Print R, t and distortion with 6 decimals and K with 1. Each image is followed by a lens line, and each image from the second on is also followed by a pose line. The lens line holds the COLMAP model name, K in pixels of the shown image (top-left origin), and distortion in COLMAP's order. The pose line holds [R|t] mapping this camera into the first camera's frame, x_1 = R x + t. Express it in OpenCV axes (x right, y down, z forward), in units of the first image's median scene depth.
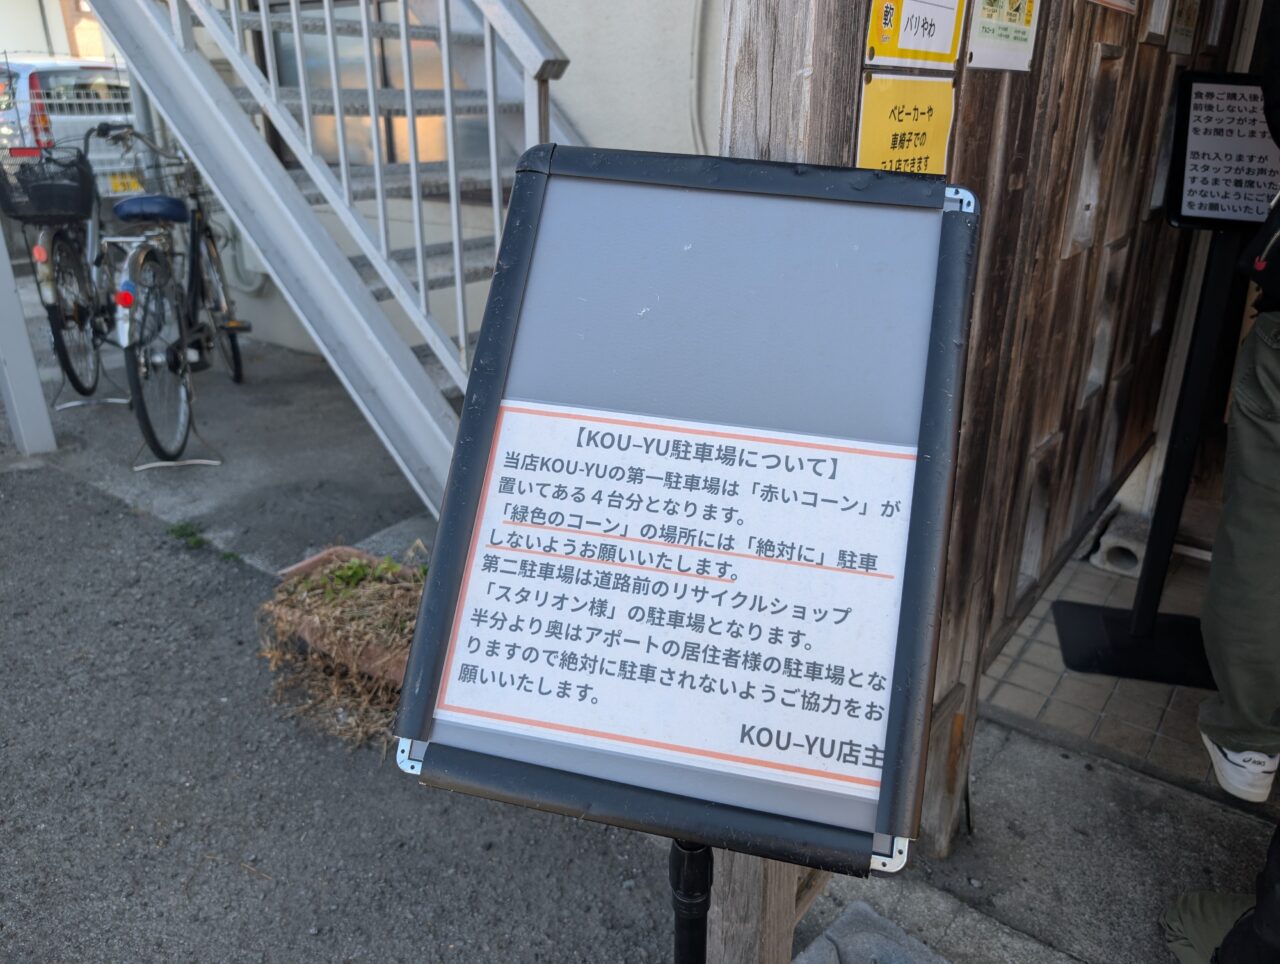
lens RADIAL K [[926.3, 0, 642.5], [0, 926.3, 478.8], [0, 0, 1]] dist [0.013089, -0.010273]
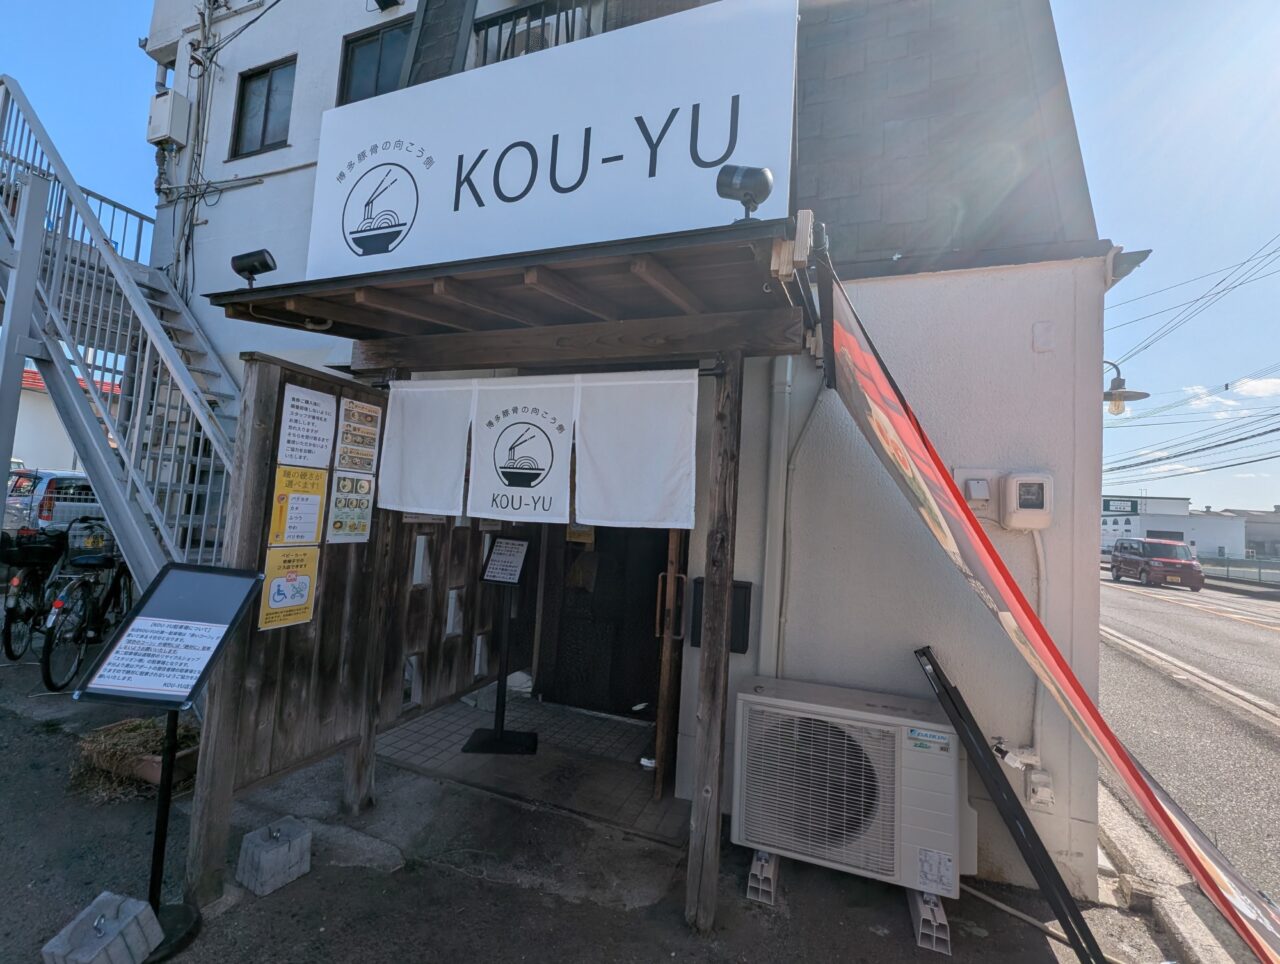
lens RADIAL K [[540.0, 0, 639.9], [0, 540.0, 480.5], [0, 0, 1]] dist [0.001177, -0.000840]
pose [[0.957742, 0.075628, 0.277508, 0.388238], [0.049785, 0.906663, -0.418908, 0.147173], [-0.283287, 0.415022, 0.864584, -0.615203]]
